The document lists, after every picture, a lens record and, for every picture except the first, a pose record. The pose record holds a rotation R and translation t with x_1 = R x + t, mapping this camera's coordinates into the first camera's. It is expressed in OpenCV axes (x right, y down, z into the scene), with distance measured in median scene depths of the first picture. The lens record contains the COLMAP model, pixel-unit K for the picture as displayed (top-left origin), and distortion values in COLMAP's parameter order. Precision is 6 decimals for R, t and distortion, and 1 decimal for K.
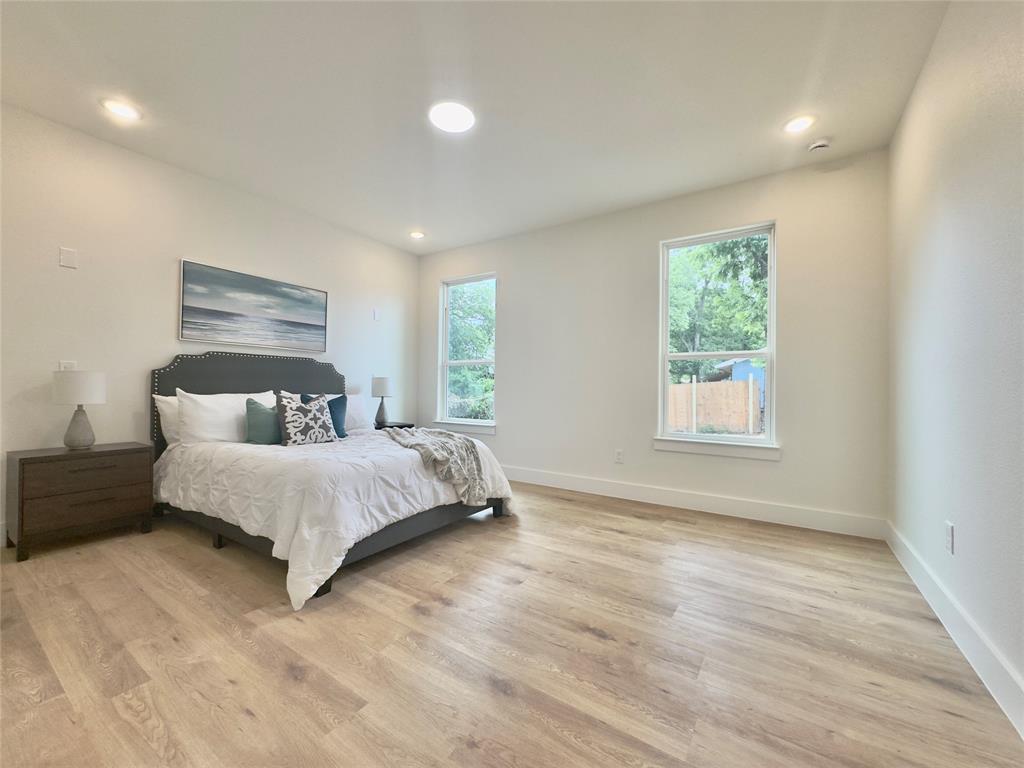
lens RADIAL K [[412.2, 0, 511.8], [0, 412.2, 384.9], [0, 0, 1]] dist [-0.004090, 0.000174]
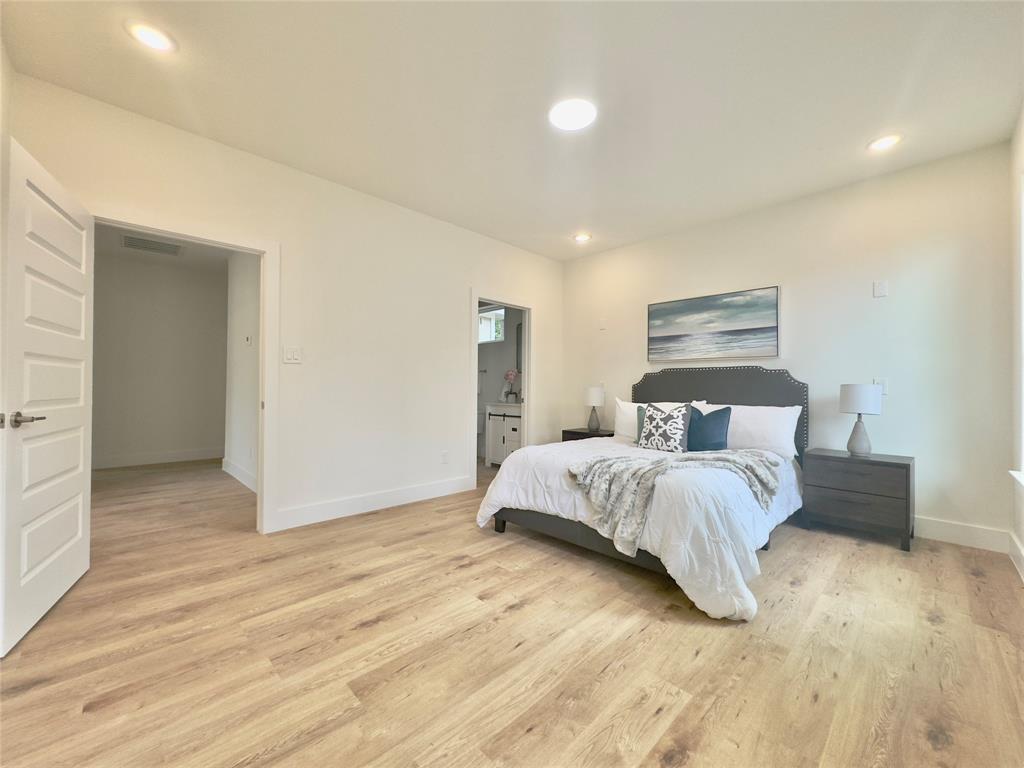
lens RADIAL K [[412.2, 0, 514.1], [0, 412.2, 385.0], [0, 0, 1]] dist [-0.004090, 0.000174]
pose [[-0.212594, -0.024383, -0.976836, 0.650397], [-0.003139, 0.999701, -0.024270, 0.000906], [0.977136, -0.002093, -0.212607, 0.868485]]
